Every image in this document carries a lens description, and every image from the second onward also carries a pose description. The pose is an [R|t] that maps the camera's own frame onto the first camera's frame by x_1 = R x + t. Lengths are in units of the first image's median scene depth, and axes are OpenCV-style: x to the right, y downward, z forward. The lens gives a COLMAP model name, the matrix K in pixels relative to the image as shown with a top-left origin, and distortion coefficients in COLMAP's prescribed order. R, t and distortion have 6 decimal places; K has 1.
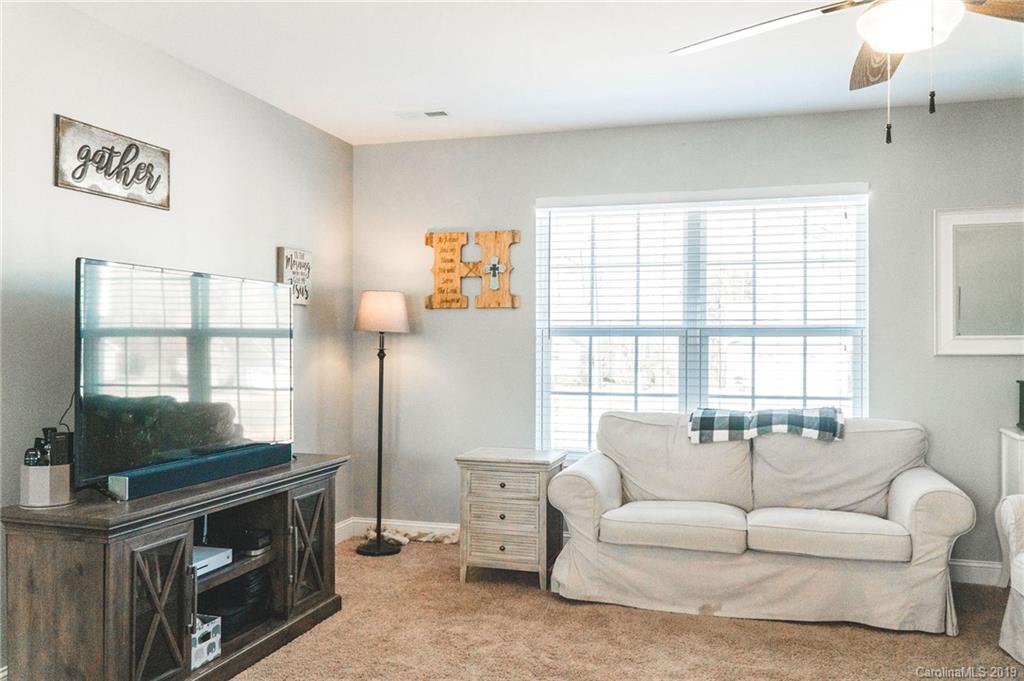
lens RADIAL K [[795.0, 0, 418.8], [0, 795.0, 341.9], [0, 0, 1]] dist [-0.008267, 0.015801]
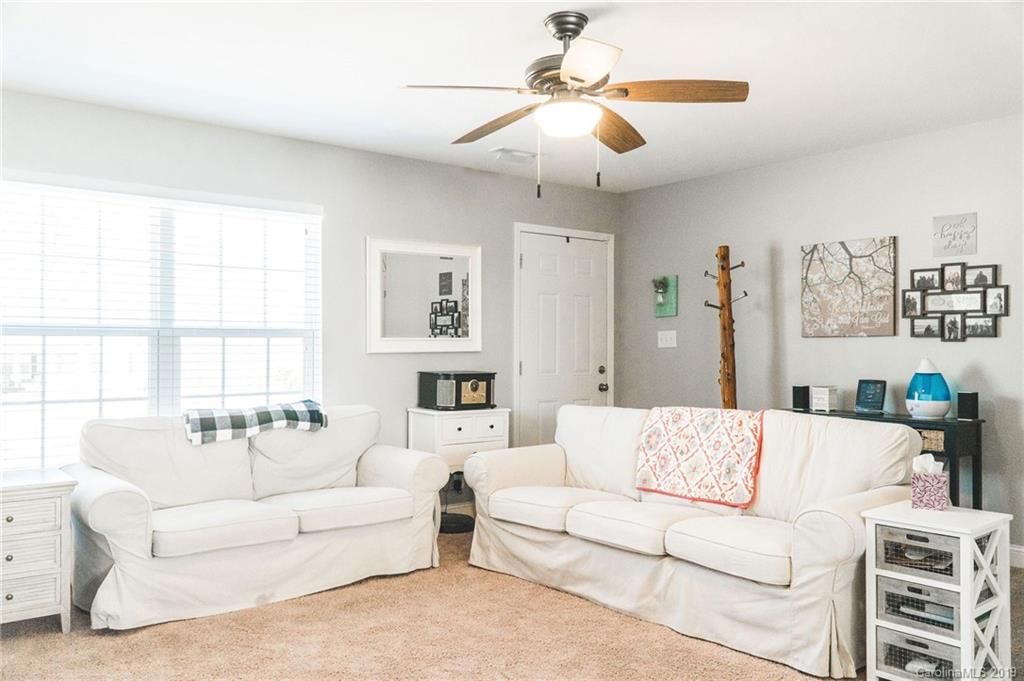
lens RADIAL K [[829.3, 0, 512.0], [0, 829.3, 340.5], [0, 0, 1]] dist [-0.009835, -0.006701]
pose [[0.550499, 0.004620, 0.834823, -0.314963], [-0.003490, 0.999989, -0.003233, -0.000599], [-0.834828, -0.001134, 0.550509, 0.111399]]
